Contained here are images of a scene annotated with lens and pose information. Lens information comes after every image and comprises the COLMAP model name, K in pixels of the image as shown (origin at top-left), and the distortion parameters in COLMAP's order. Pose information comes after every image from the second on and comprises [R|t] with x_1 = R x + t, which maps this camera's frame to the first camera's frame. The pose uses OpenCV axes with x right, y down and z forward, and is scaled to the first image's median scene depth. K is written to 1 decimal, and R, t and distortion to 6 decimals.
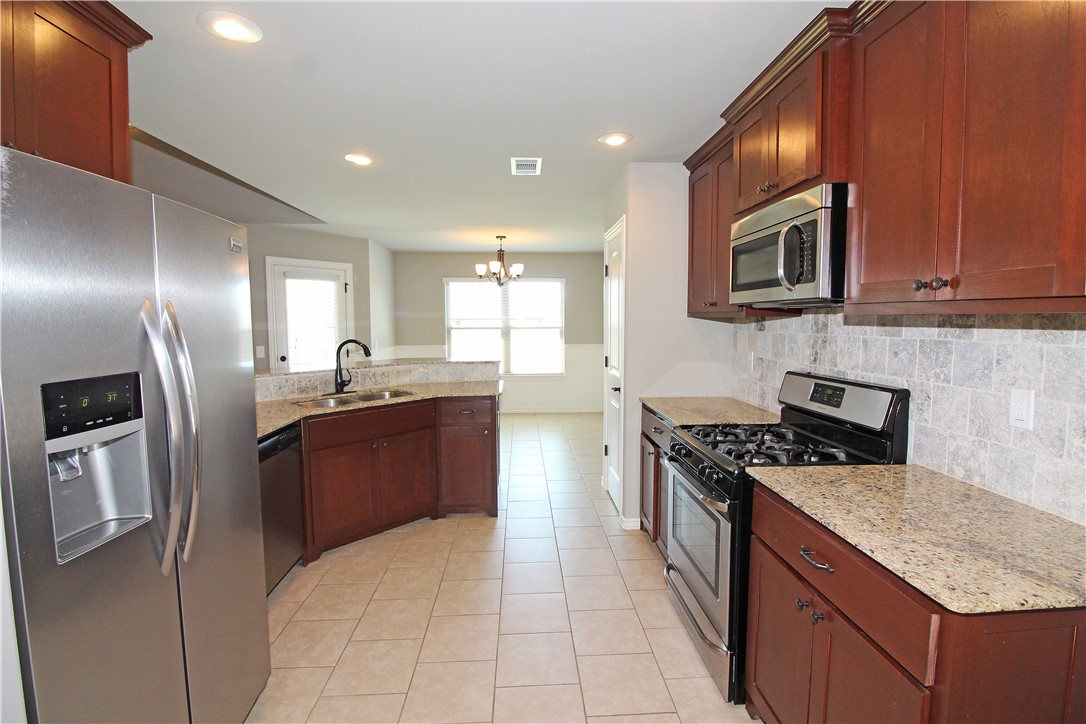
lens RADIAL K [[499.8, 0, 546.5], [0, 499.8, 356.8], [0, 0, 1]] dist [-0.001299, -0.014154]
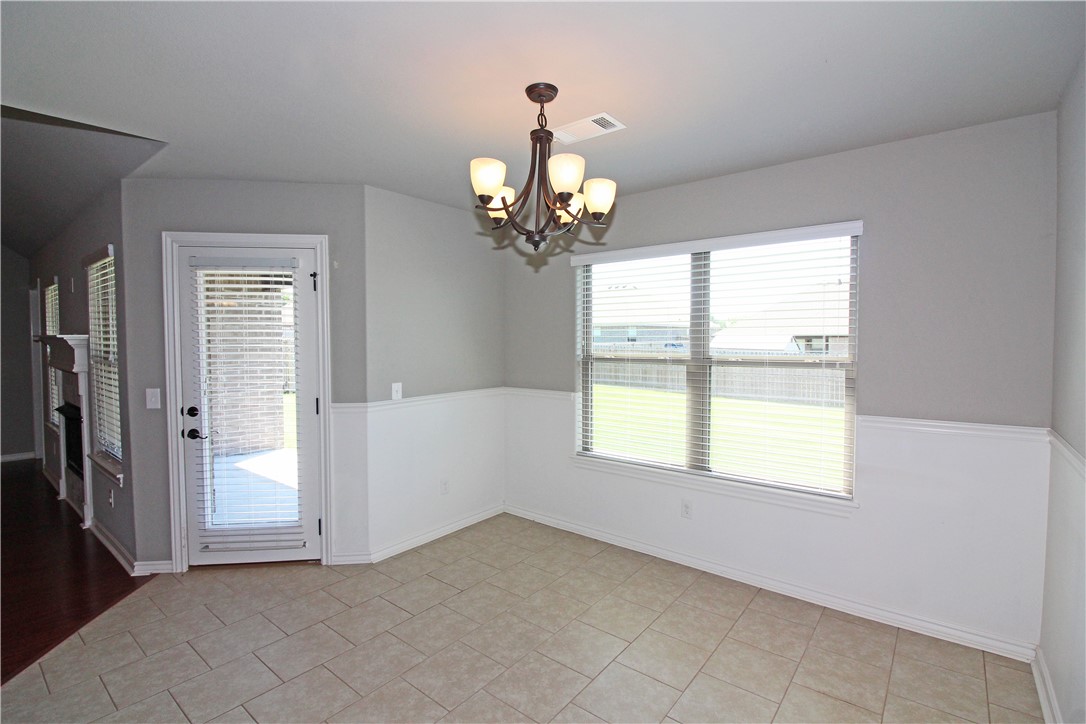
lens RADIAL K [[499.8, 0, 546.5], [0, 499.8, 356.8], [0, 0, 1]] dist [-0.001299, -0.014154]
pose [[0.760884, 0.028399, -0.648266, 0.097772], [-0.050404, 0.998610, -0.015413, -0.050280], [0.646928, 0.044403, 0.761257, 0.602835]]
